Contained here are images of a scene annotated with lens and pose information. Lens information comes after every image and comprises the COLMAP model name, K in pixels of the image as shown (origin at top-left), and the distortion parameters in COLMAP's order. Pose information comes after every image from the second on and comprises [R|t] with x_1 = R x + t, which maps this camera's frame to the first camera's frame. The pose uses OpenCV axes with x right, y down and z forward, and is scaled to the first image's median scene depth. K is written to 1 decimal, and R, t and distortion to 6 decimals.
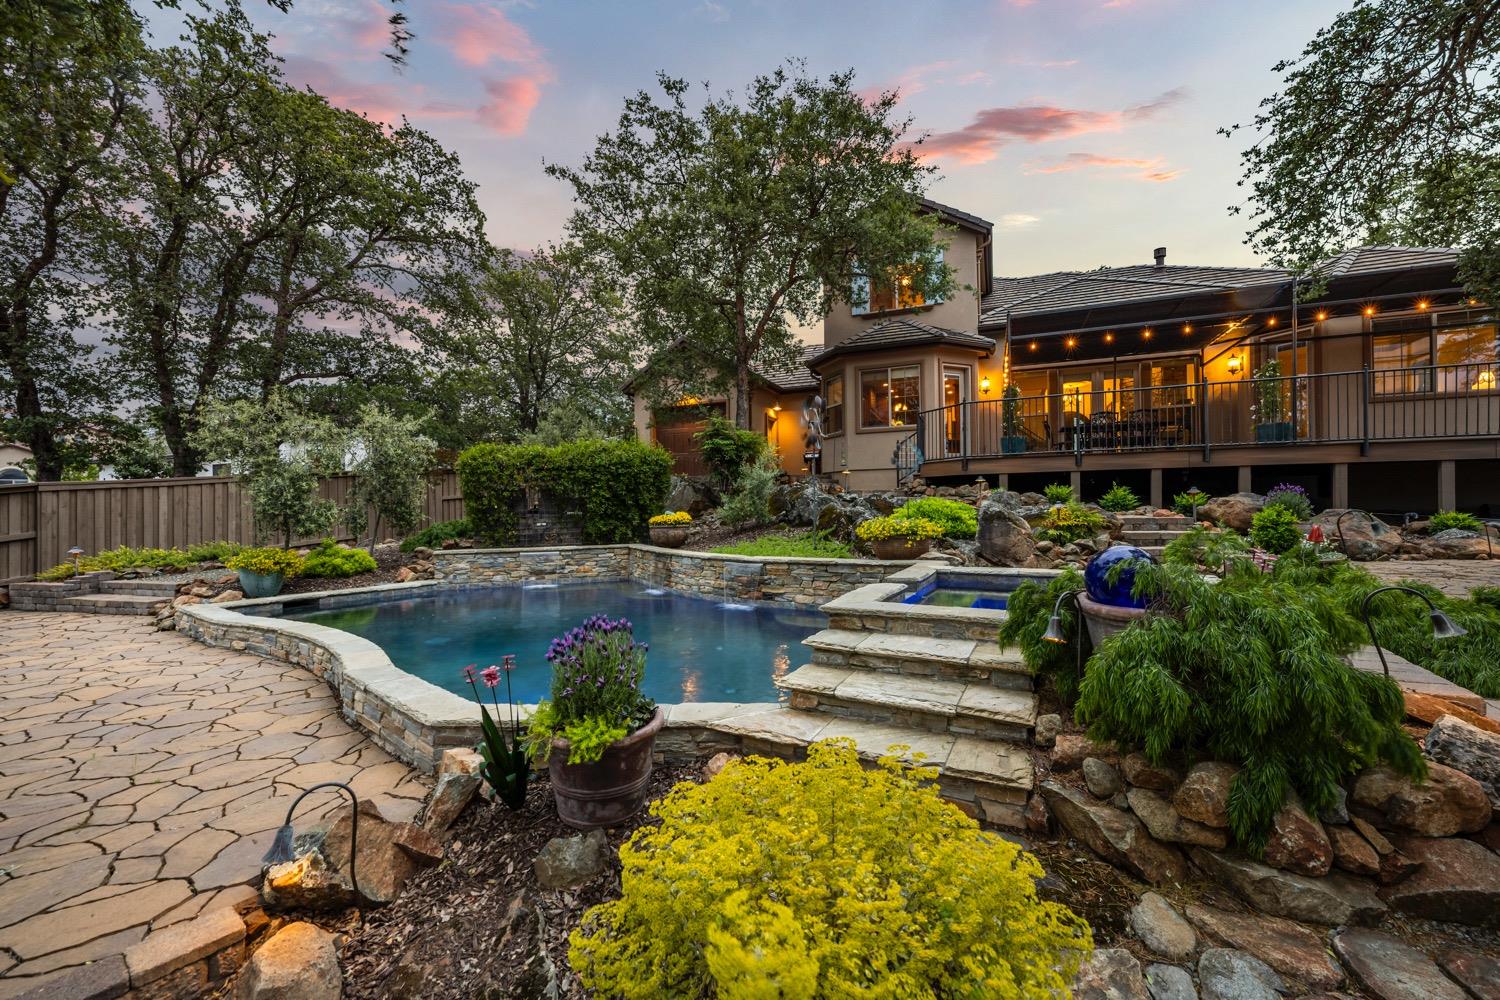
lens RADIAL K [[612.9, 0, 782.5], [0, 612.9, 497.9], [0, 0, 1]] dist [0.000430, 0.000087]
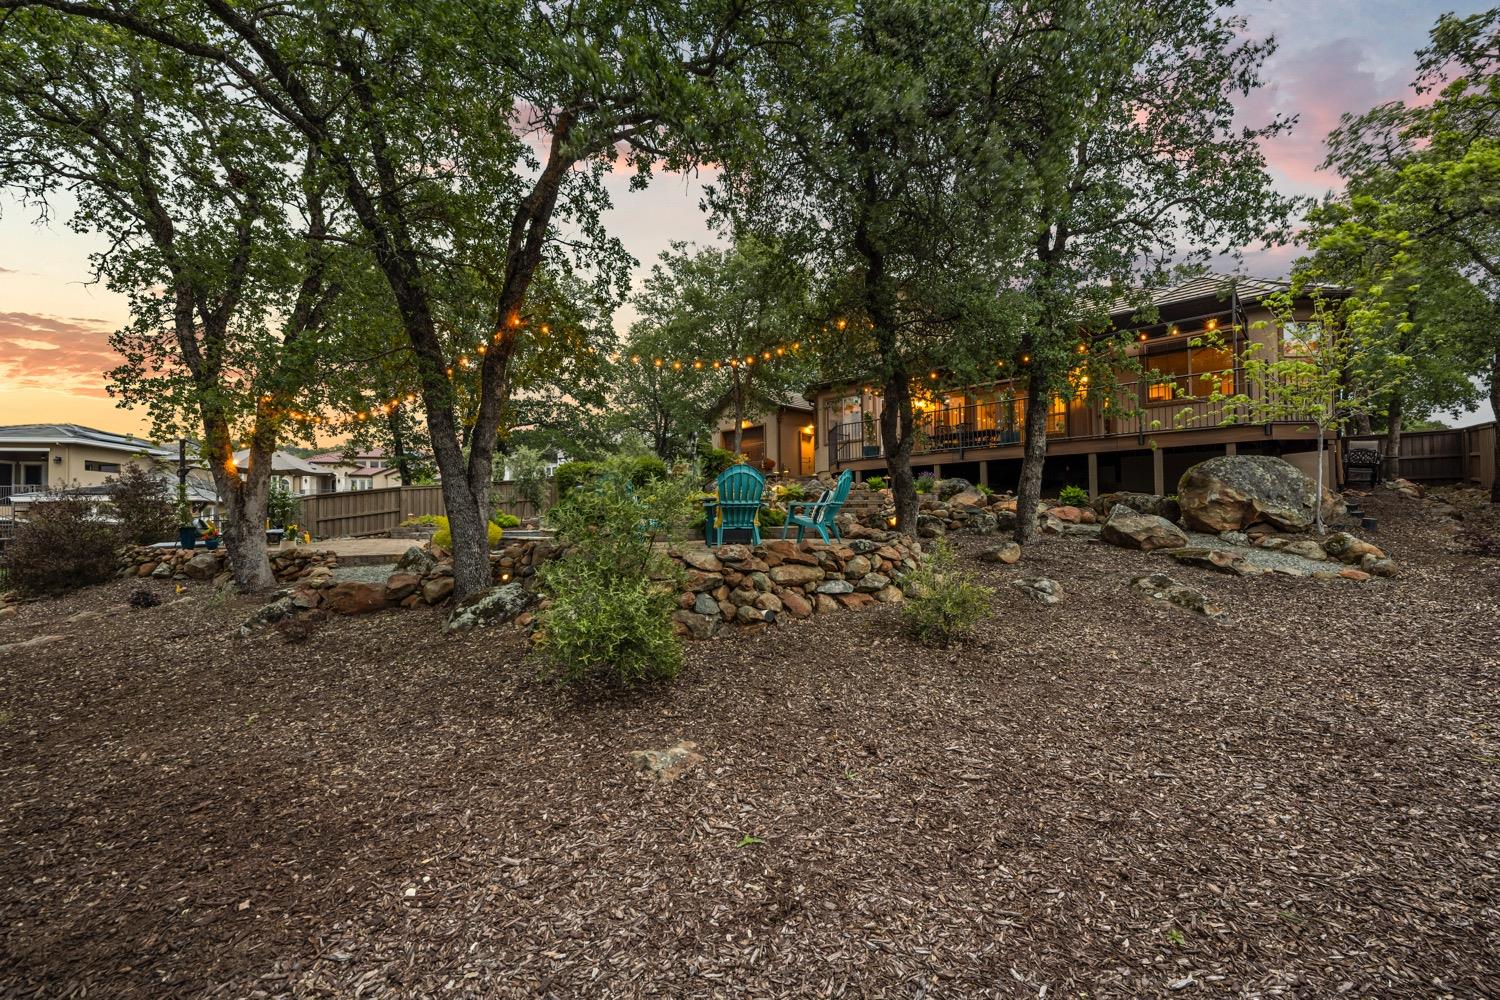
lens RADIAL K [[613.9, 0, 750.0], [0, 613.9, 500.0], [0, 0, 1]] dist [-0.000197, 0.000009]
pose [[0.932467, -0.011697, -0.361065, 0.592512], [0.007203, 0.999879, -0.013788, 0.049395], [0.361183, 0.010256, 0.932439, -0.479758]]
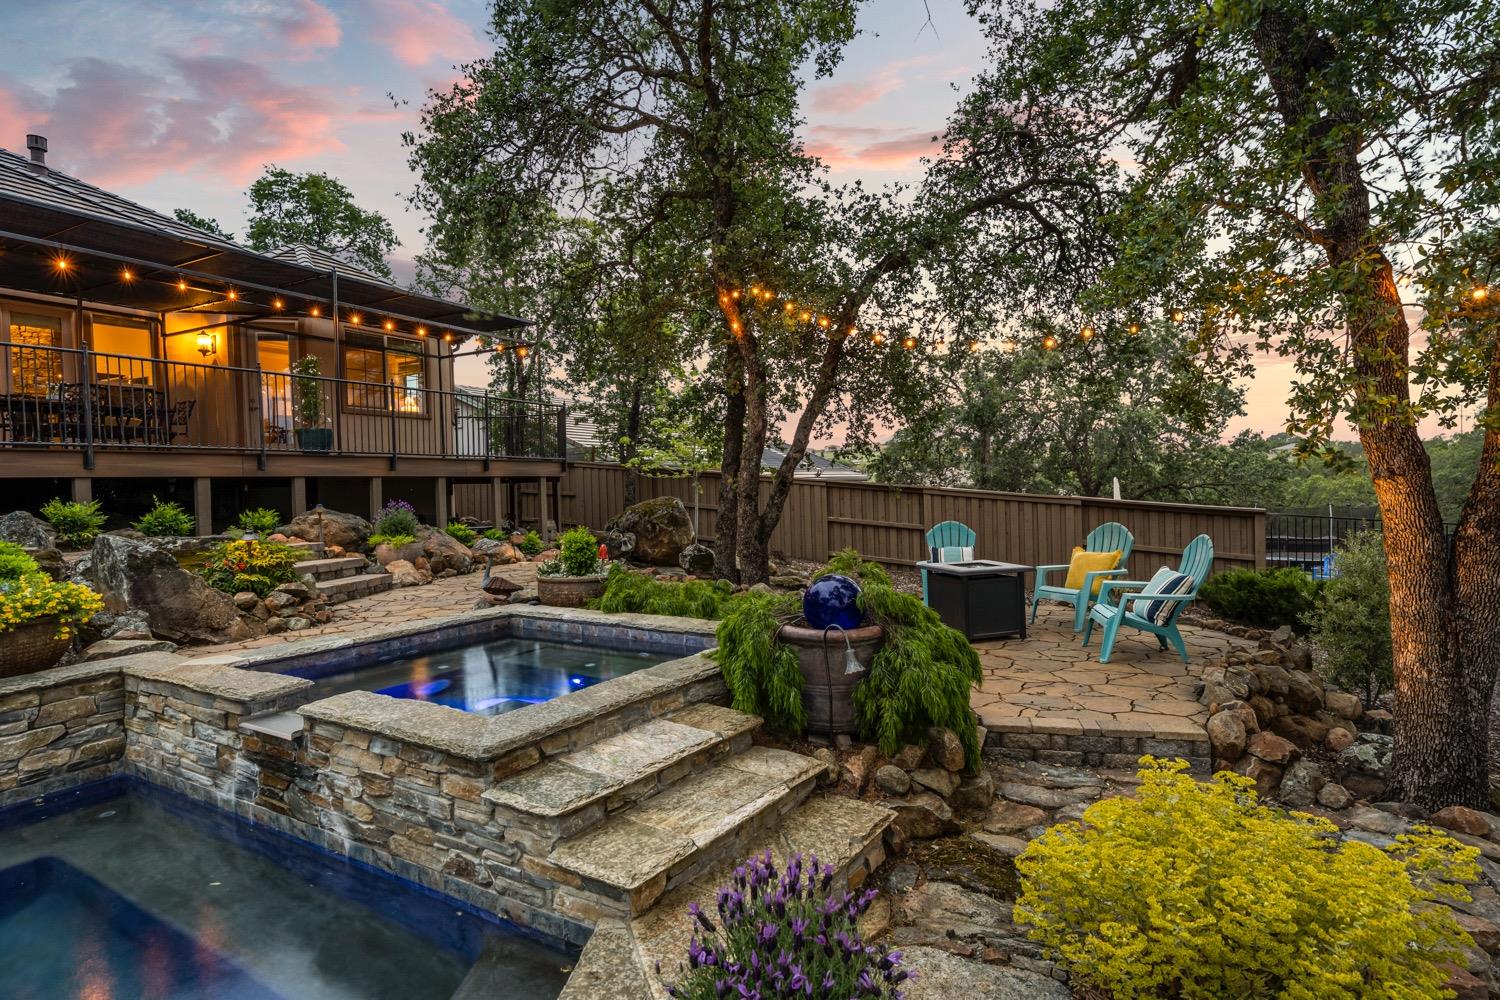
lens RADIAL K [[772.5, 0, 750.0], [0, 772.5, 500.0], [0, 0, 1]] dist [0.002716, 0.000732]
pose [[0.128764, -0.005887, 0.991658, -0.206126], [0.011868, 0.999920, 0.004395, -0.016452], [-0.991604, 0.011203, 0.128824, 0.234001]]
